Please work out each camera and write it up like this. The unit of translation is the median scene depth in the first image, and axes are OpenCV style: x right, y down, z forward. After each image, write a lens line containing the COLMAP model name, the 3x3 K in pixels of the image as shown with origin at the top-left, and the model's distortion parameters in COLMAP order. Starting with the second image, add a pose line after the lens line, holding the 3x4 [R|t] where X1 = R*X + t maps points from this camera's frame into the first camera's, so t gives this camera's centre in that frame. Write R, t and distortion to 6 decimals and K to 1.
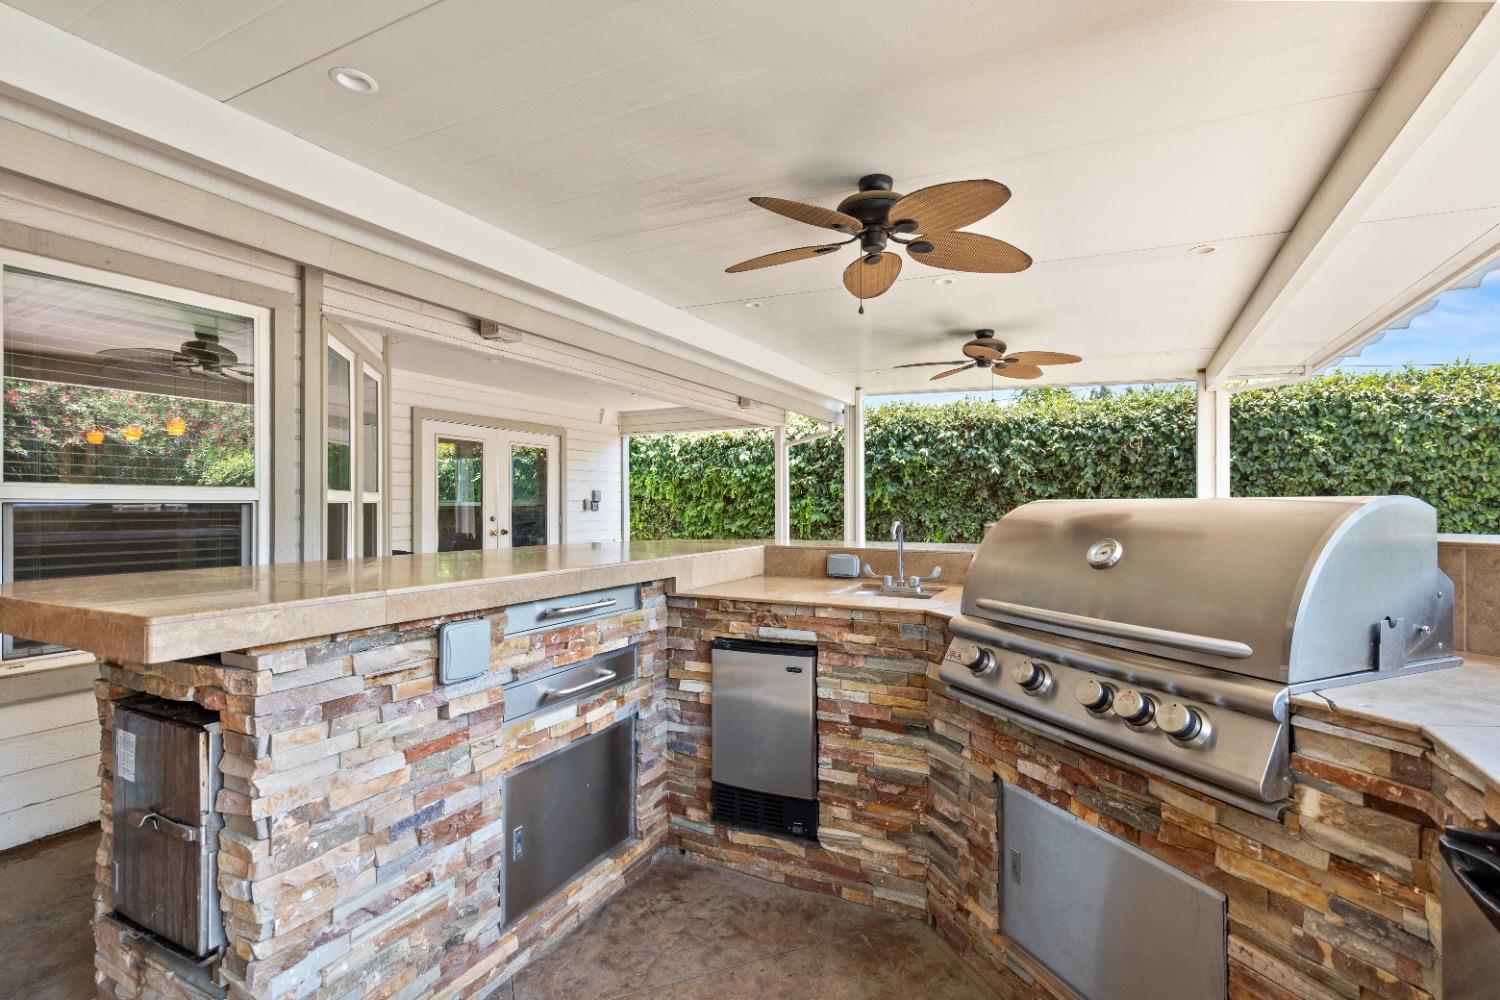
lens RADIAL K [[681.6, 0, 753.7], [0, 681.6, 499.1], [0, 0, 1]] dist [0.009324, -0.001803]
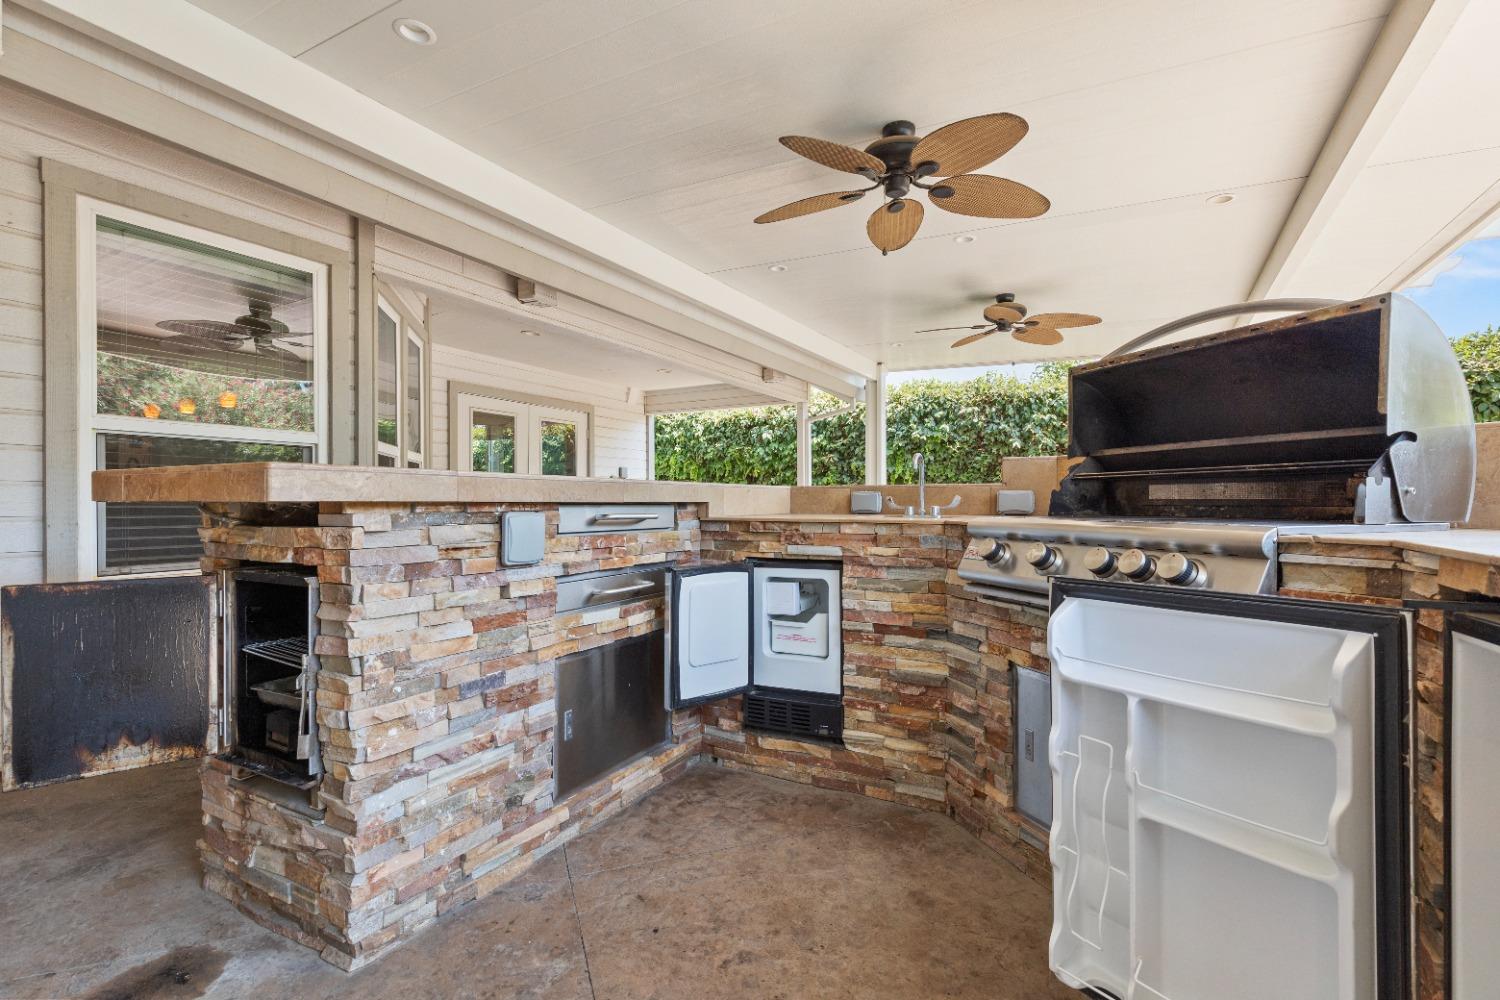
lens RADIAL K [[681.6, 0, 751.7], [0, 681.6, 503.7], [0, 0, 1]] dist [0.009324, -0.001803]
pose [[0.999501, 0.000871, -0.031587, -0.015597], [-0.000680, 0.999981, 0.006068, 0.126204], [0.031592, -0.006044, 0.999483, -0.069491]]
